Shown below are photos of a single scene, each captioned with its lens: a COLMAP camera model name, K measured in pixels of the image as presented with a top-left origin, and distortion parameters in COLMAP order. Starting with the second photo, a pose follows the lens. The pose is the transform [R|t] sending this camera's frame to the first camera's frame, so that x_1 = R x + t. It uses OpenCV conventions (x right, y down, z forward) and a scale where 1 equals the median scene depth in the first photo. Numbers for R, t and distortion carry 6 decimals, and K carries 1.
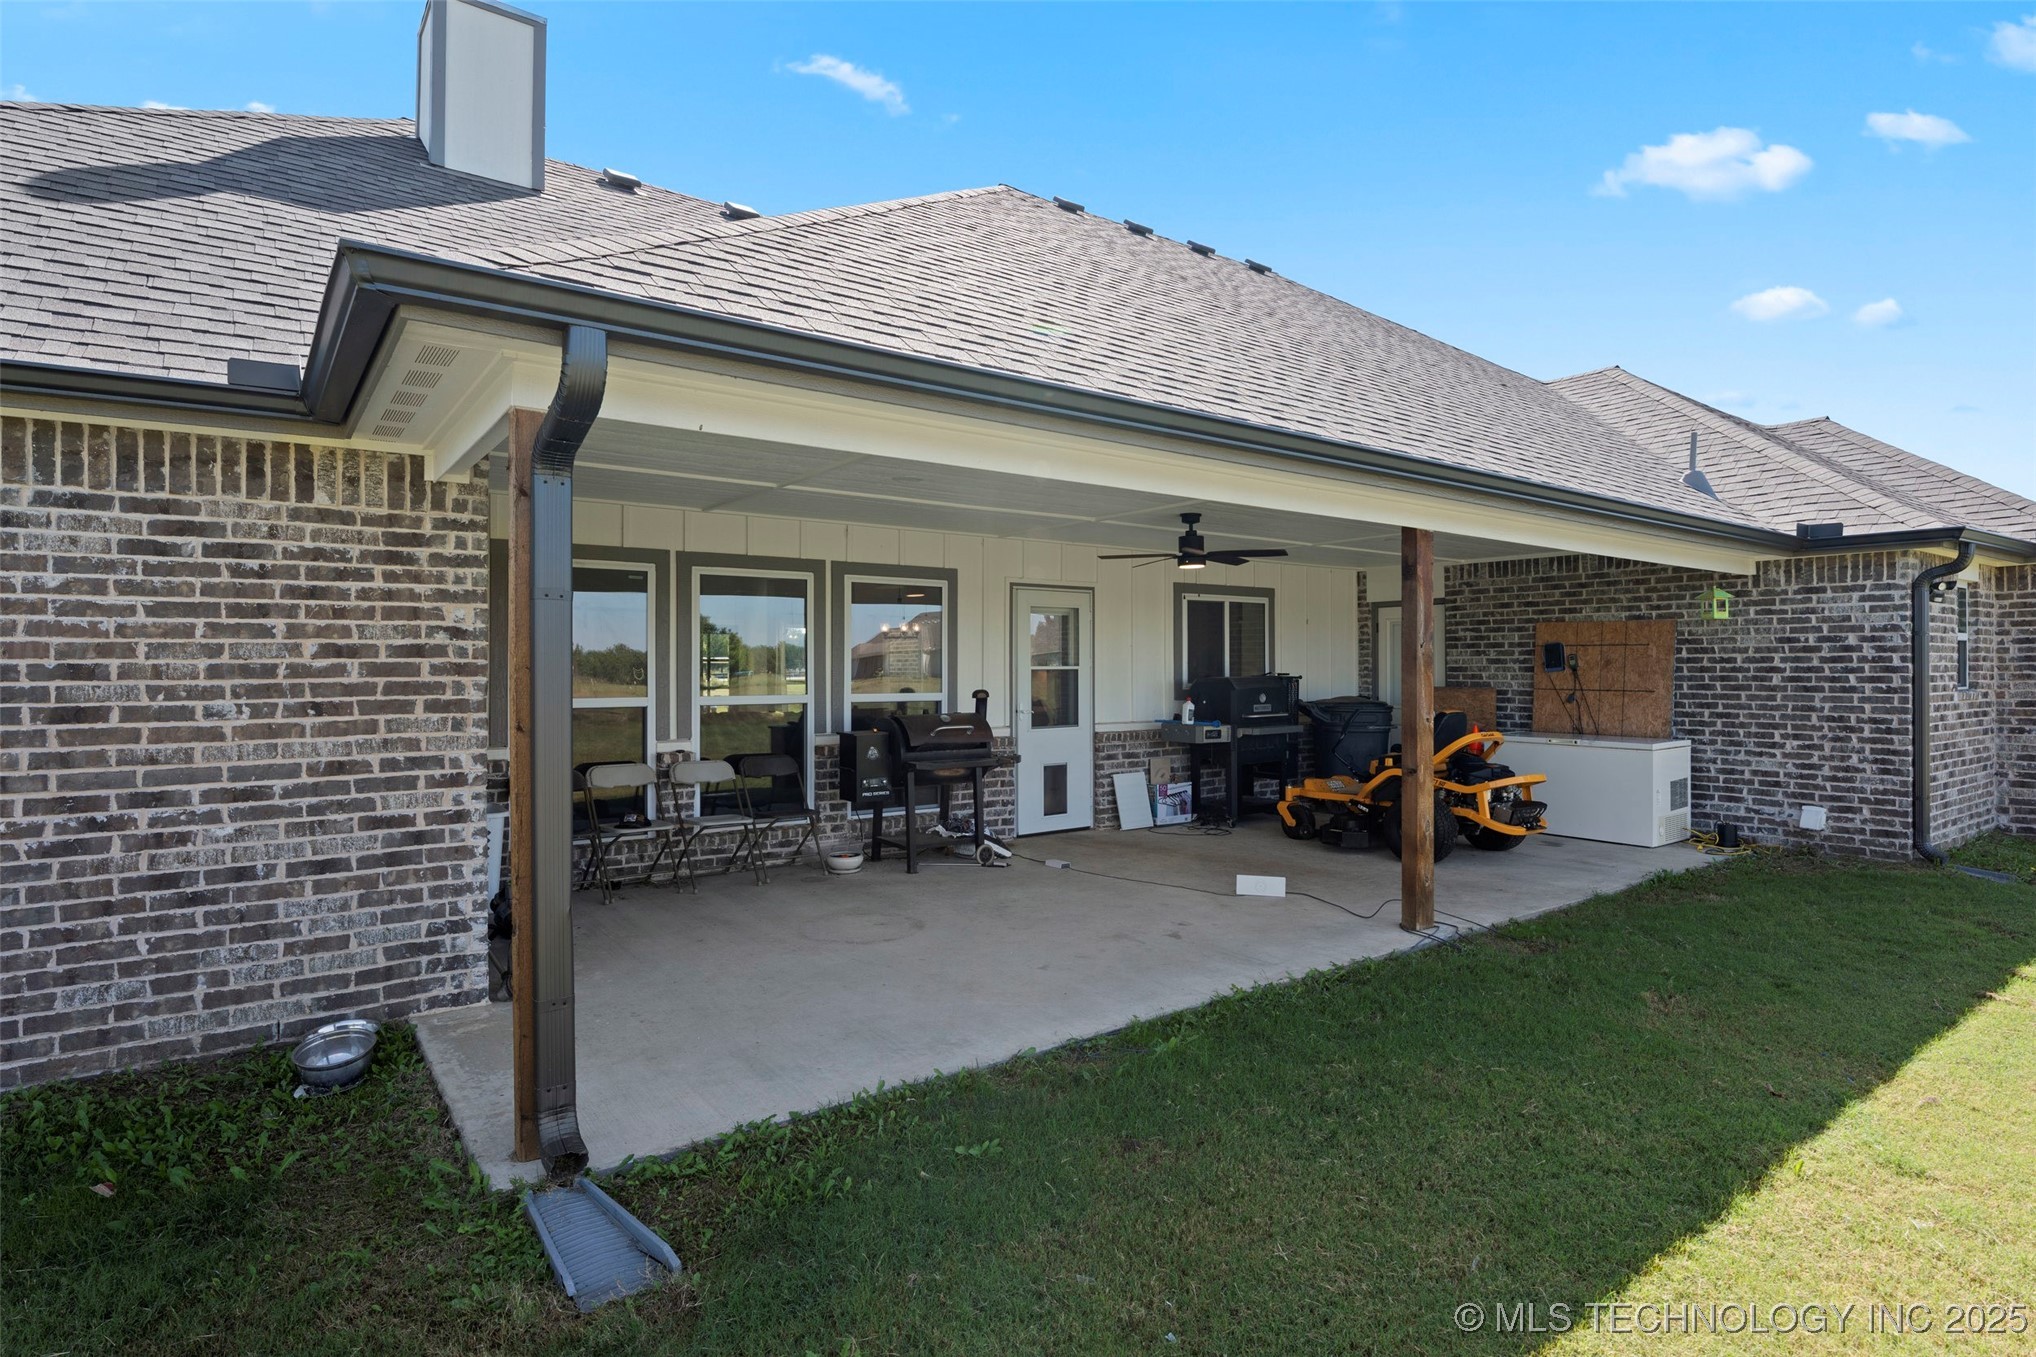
lens RADIAL K [[1051.2, 0, 1019.2], [0, 1051.2, 670.6], [0, 0, 1]] dist [0.006479, 0.001324]
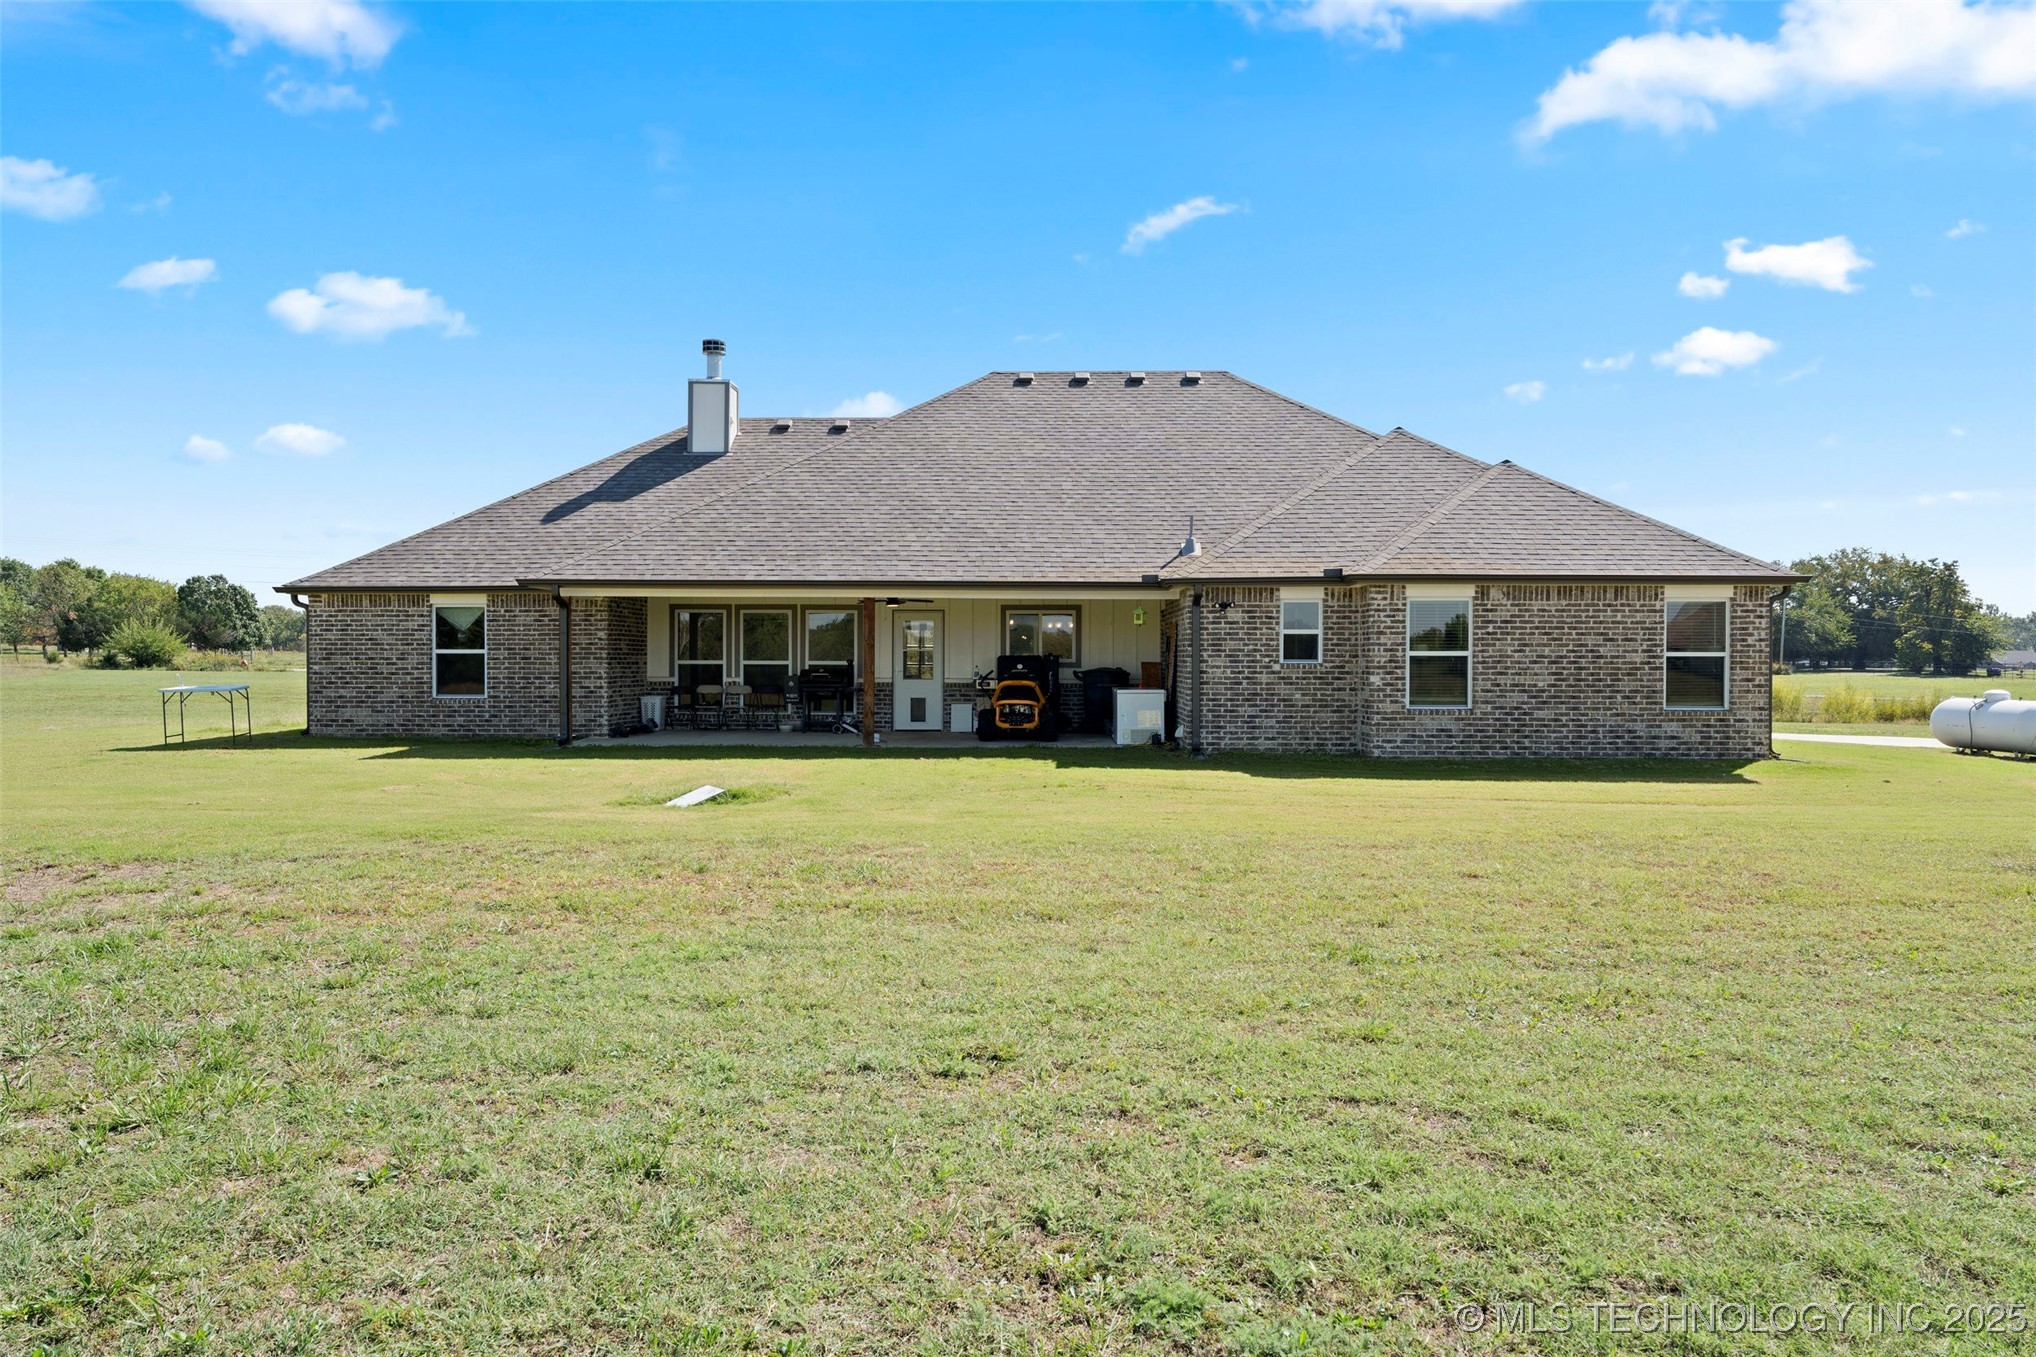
lens RADIAL K [[1321.0, 0, 1019.8], [0, 1321.0, 669.0], [0, 0, 1]] dist [-0.001070, 0.000678]
pose [[0.816795, 0.011063, -0.576822, 1.706767], [-0.005766, 0.999923, 0.011013, 0.004583], [0.576899, -0.005670, 0.816796, -1.003899]]
